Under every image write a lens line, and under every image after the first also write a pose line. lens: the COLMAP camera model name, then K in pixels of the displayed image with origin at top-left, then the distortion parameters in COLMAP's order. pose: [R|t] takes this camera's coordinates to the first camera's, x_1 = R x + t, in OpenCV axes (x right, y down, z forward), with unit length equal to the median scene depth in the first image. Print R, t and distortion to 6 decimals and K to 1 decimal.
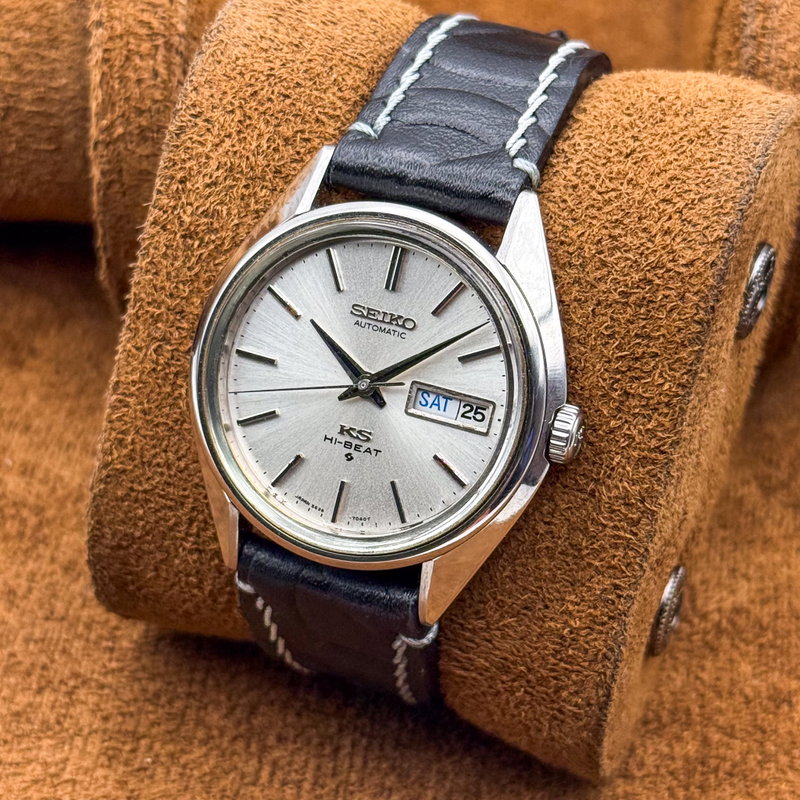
lens RADIAL K [[2071.3, 0, 417.6], [0, 2071.3, 387.0], [0, 0, 1]] dist [0.239859, 0.000000]
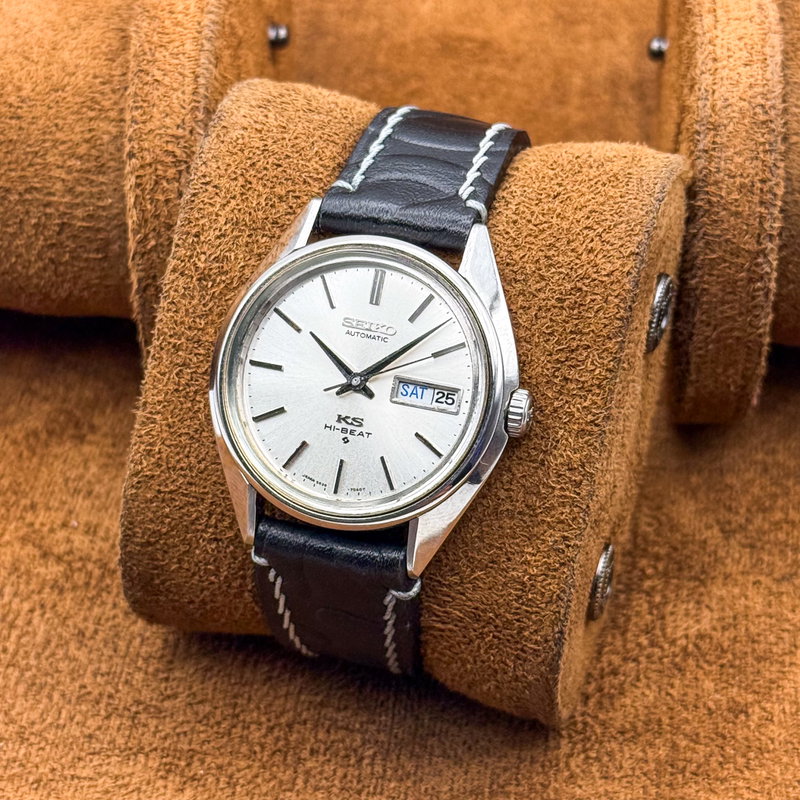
lens RADIAL K [[2071.3, 0, 402.3], [0, 2071.3, 398.5], [0, 0, 1]] dist [0.239859, 0.000000]
pose [[0.997192, -0.037325, 0.064928, -0.076868], [0.045357, 0.990866, -0.126995, 0.163843], [-0.059595, 0.129583, 0.989776, -0.223040]]
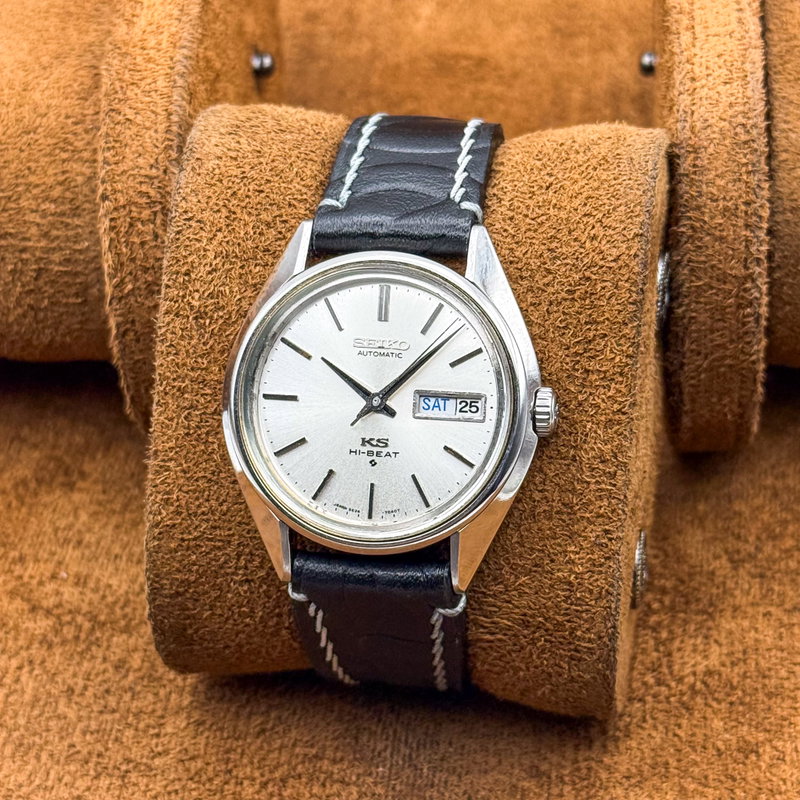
lens RADIAL K [[2071.3, 0, 401.5], [0, 2071.3, 400.8], [0, 0, 1]] dist [0.239859, 0.000000]
pose [[0.978416, -0.169160, 0.118691, -0.150287], [0.182590, 0.976647, -0.113236, 0.134945], [-0.096764, 0.132463, 0.986453, -0.190928]]
